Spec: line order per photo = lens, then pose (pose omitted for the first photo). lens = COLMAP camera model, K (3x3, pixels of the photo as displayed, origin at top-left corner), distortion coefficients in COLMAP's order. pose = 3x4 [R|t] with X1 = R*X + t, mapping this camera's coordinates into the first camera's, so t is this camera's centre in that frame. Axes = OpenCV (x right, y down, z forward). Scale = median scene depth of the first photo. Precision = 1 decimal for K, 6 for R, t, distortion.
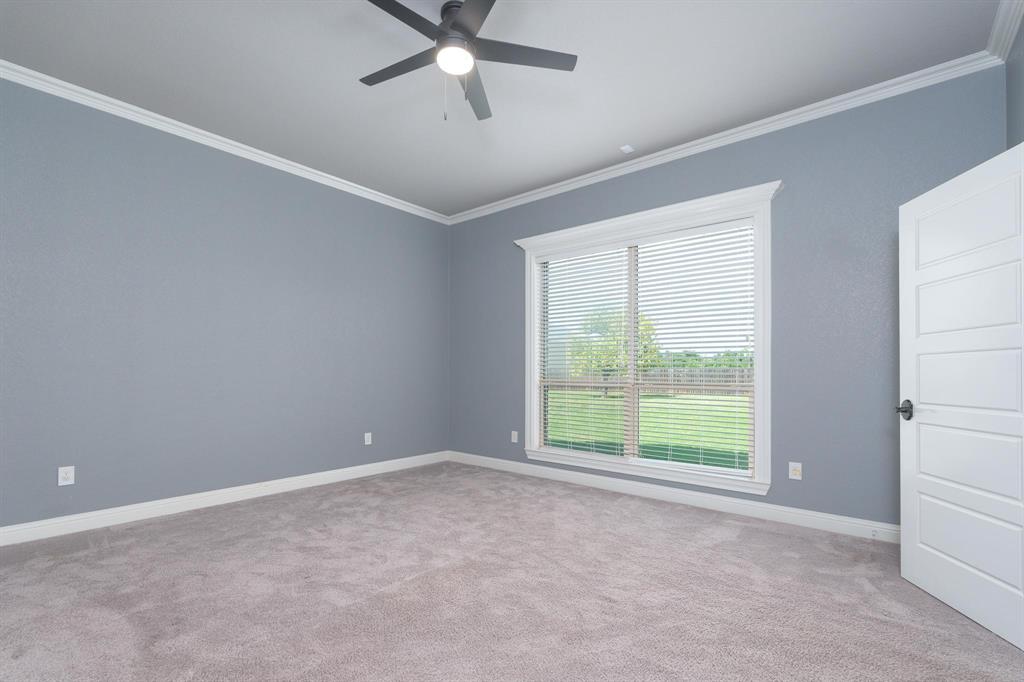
lens RADIAL K [[468.6, 0, 510.6], [0, 468.6, 363.4], [0, 0, 1]] dist [0.000398, 0.000046]
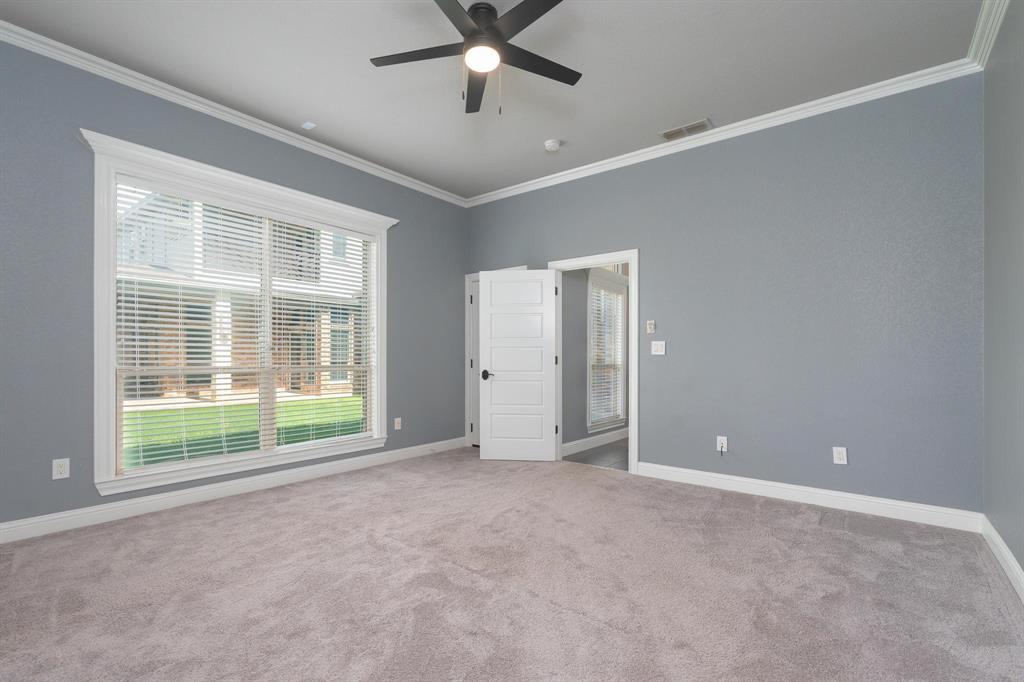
lens RADIAL K [[455.7, 0, 515.2], [0, 455.7, 346.5], [0, 0, 1]] dist [-0.006365, -0.000386]
pose [[-0.024246, 0.018042, 0.999543, -0.718023], [-0.023093, 0.999560, -0.018602, 0.008097], [-0.999439, -0.023534, -0.023818, 0.602034]]
